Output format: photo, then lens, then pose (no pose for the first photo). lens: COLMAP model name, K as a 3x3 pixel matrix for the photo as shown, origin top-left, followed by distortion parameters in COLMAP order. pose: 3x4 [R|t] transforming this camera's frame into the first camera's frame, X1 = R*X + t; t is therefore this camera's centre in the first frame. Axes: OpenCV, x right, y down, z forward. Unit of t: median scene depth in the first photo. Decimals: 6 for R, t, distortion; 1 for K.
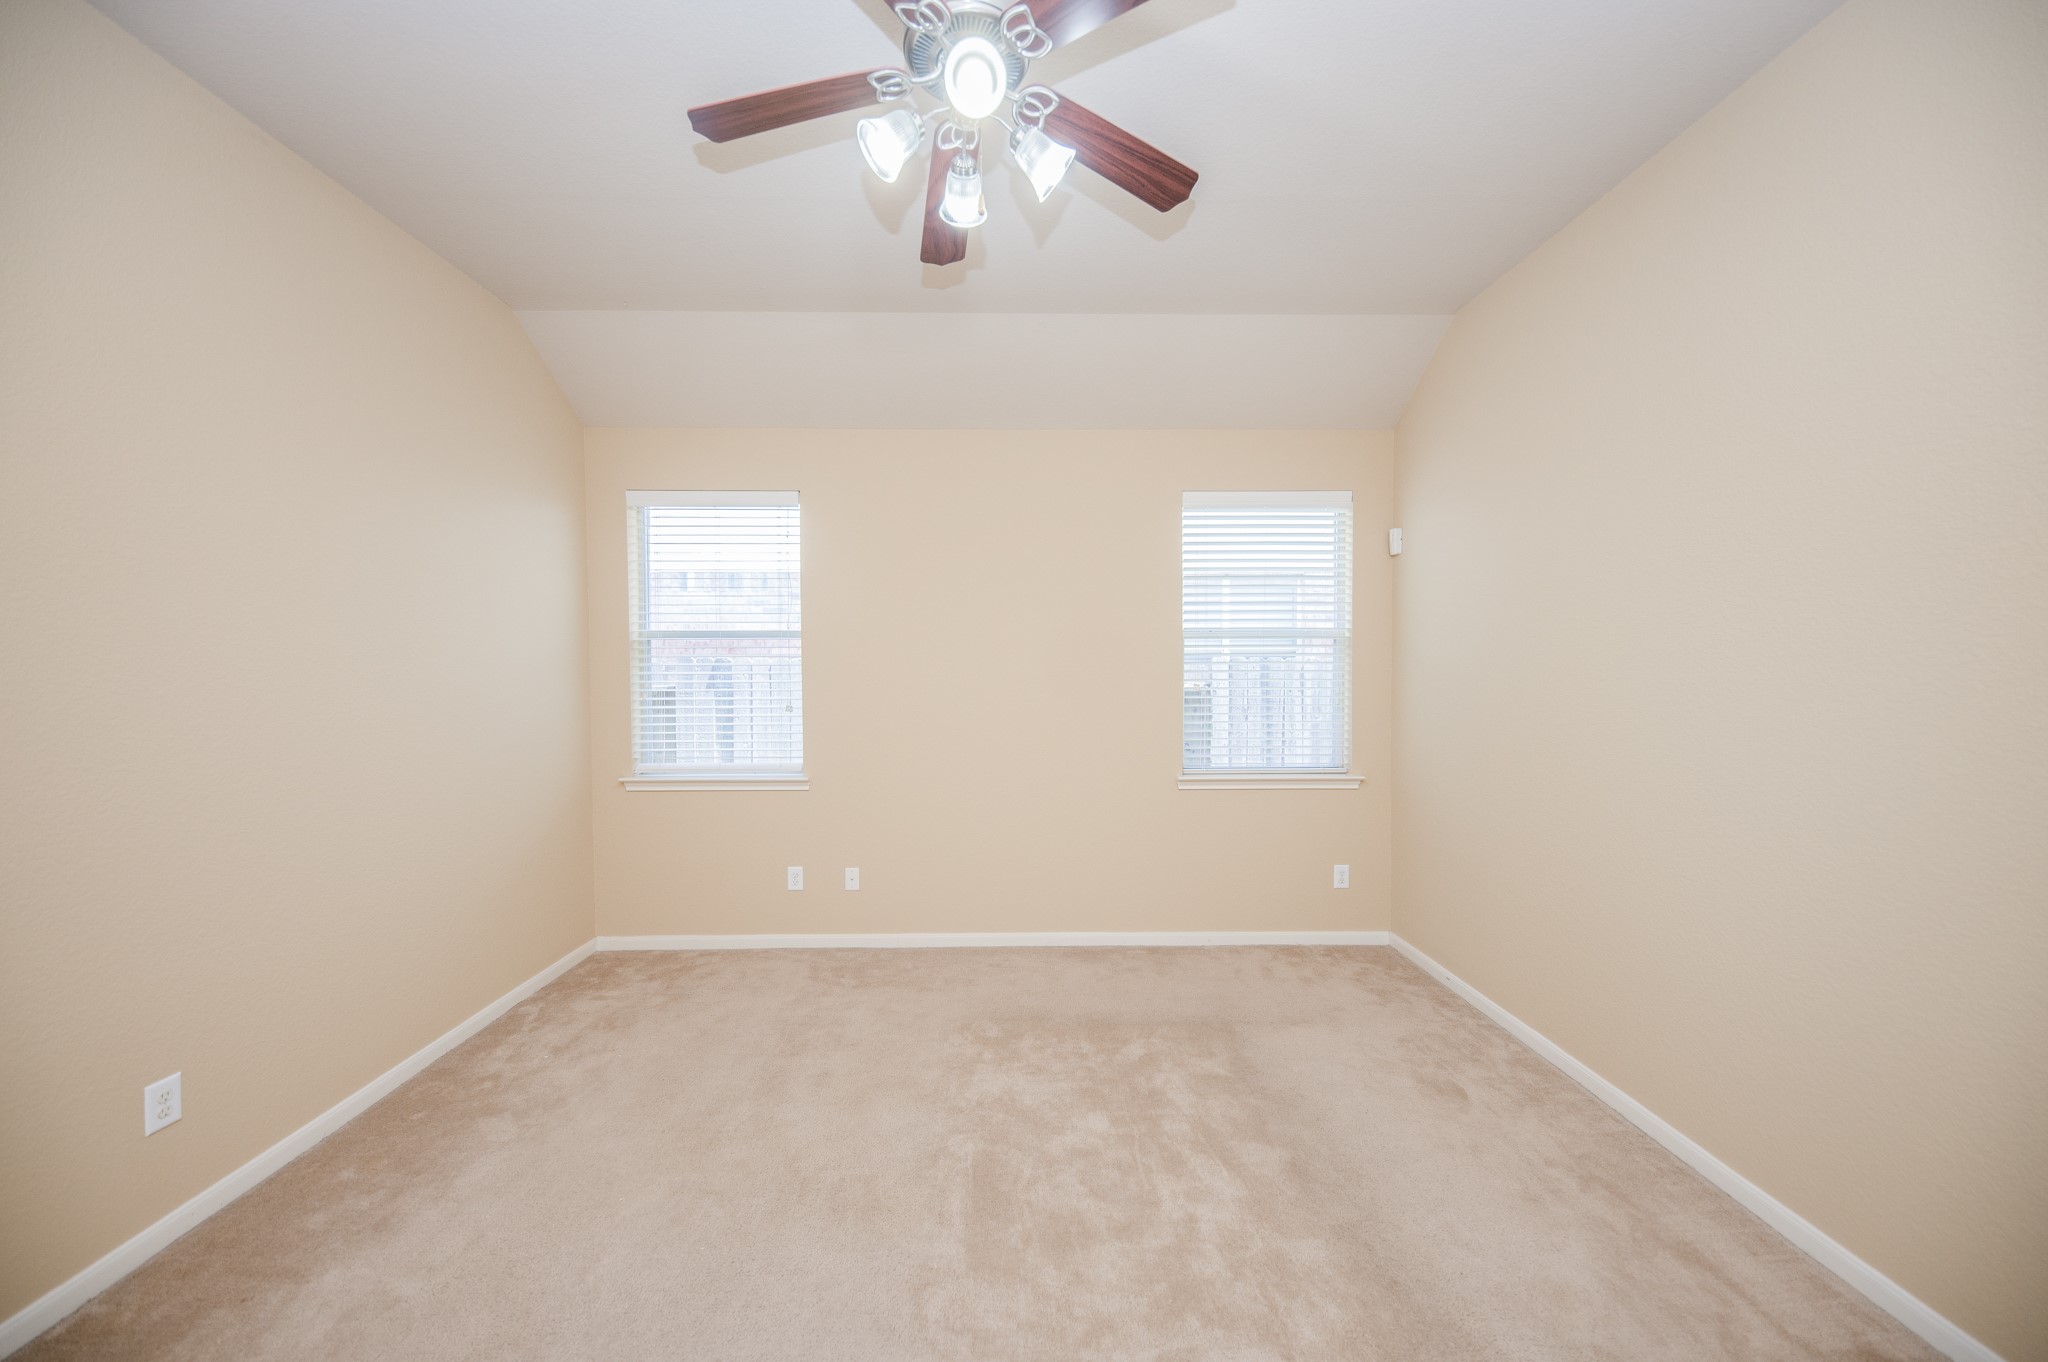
lens RADIAL K [[701.9, 0, 1020.4], [0, 701.9, 672.2], [0, 0, 1]] dist [0.007721, -0.006933]
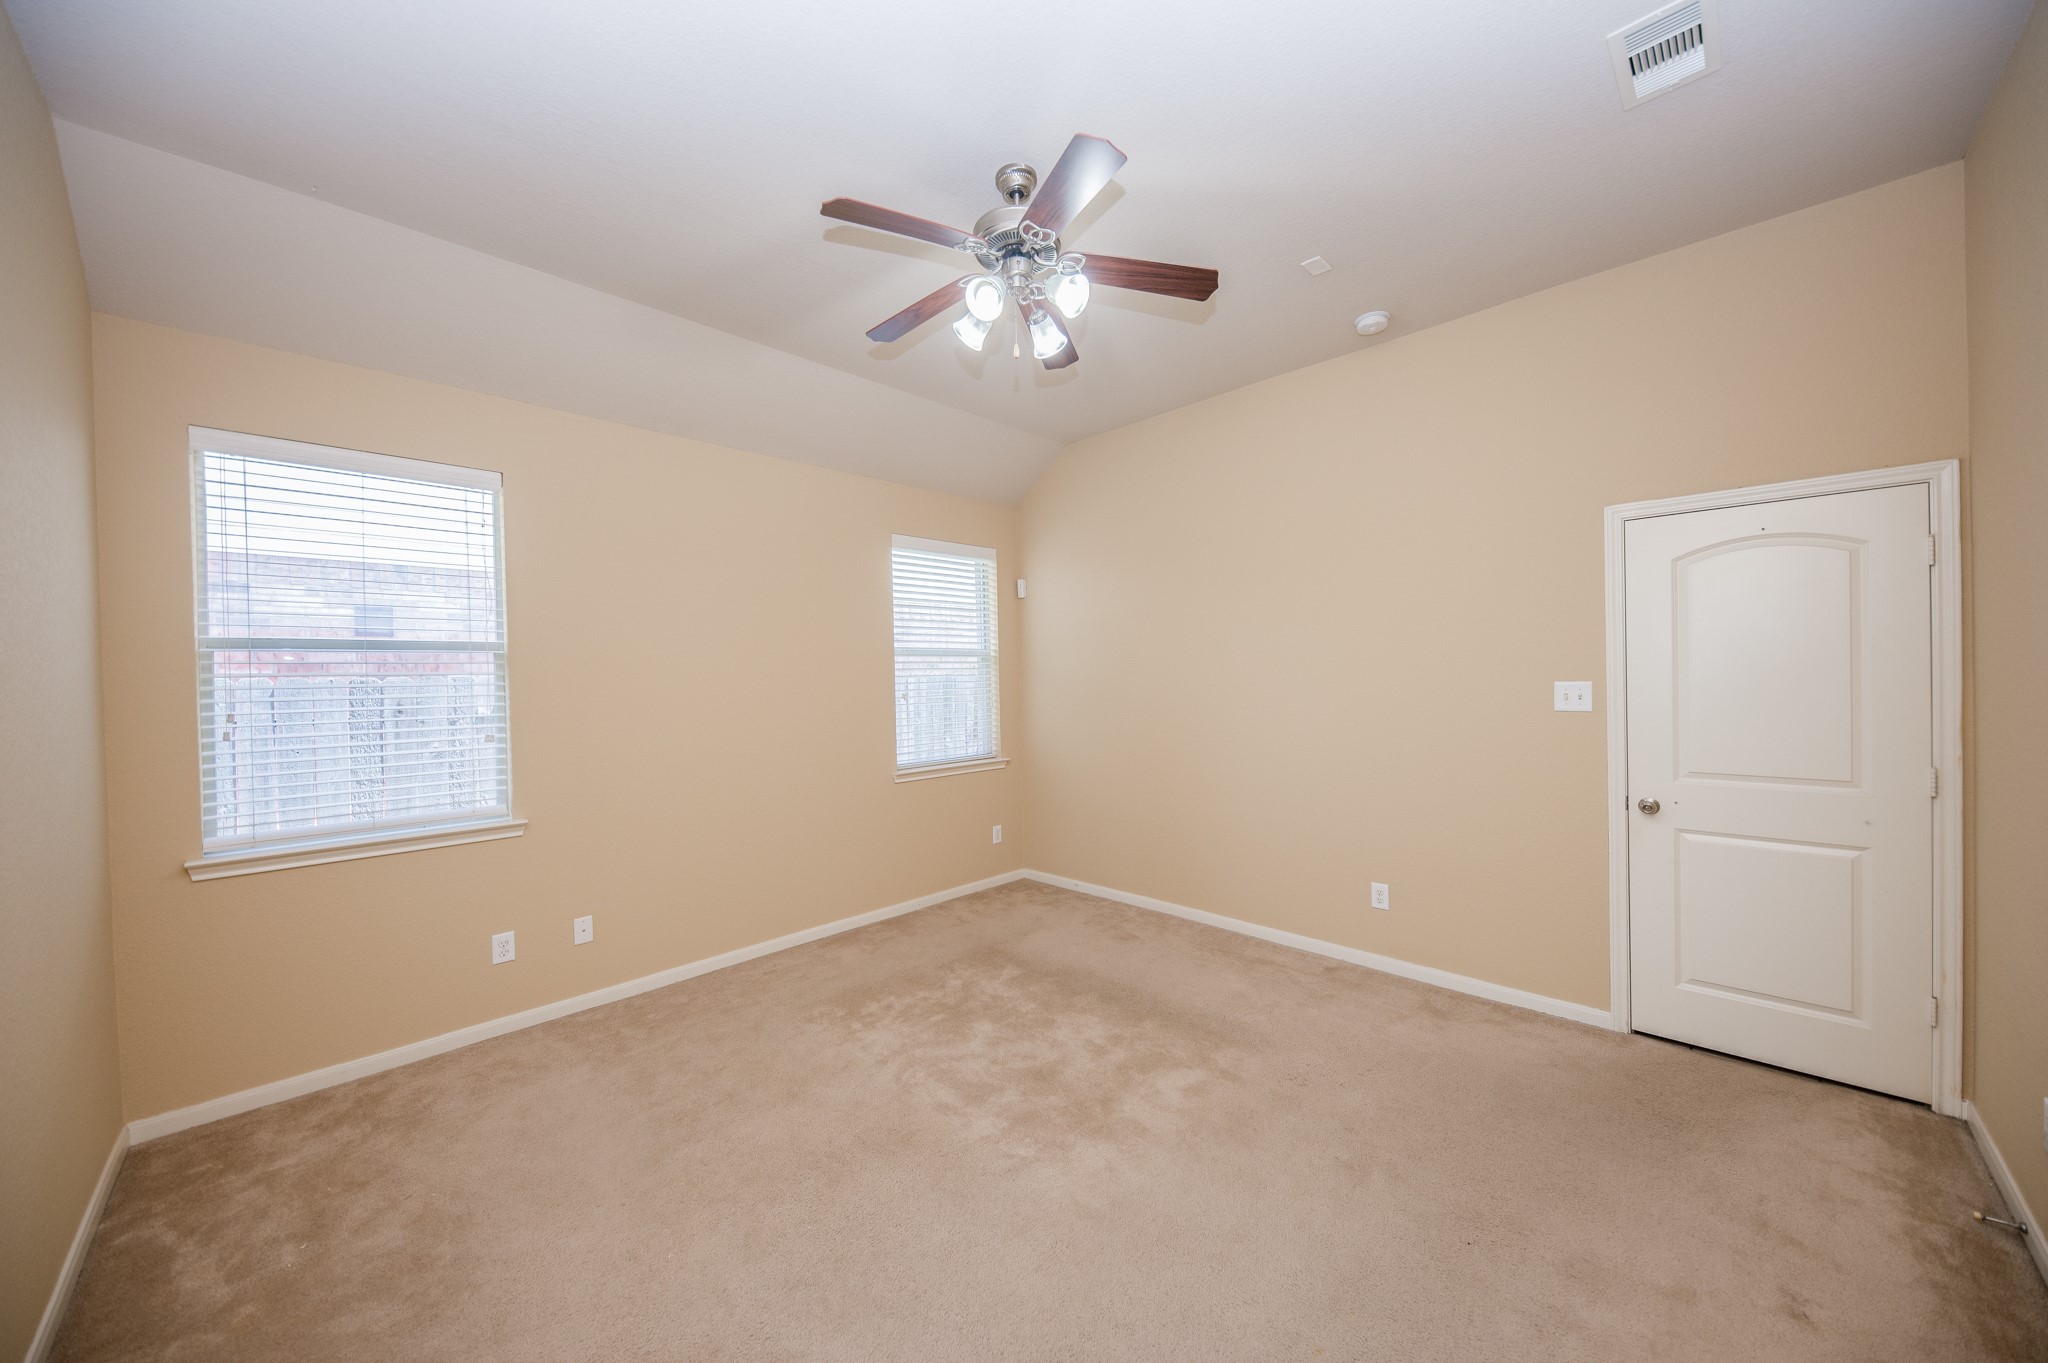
lens RADIAL K [[701.9, 0, 1020.4], [0, 701.9, 672.7], [0, 0, 1]] dist [0.007721, -0.006933]
pose [[0.721999, -0.007728, 0.691851, -0.448618], [0.023263, 0.999643, -0.013110, 0.000774], [-0.691503, 0.025560, 0.721921, -0.006646]]
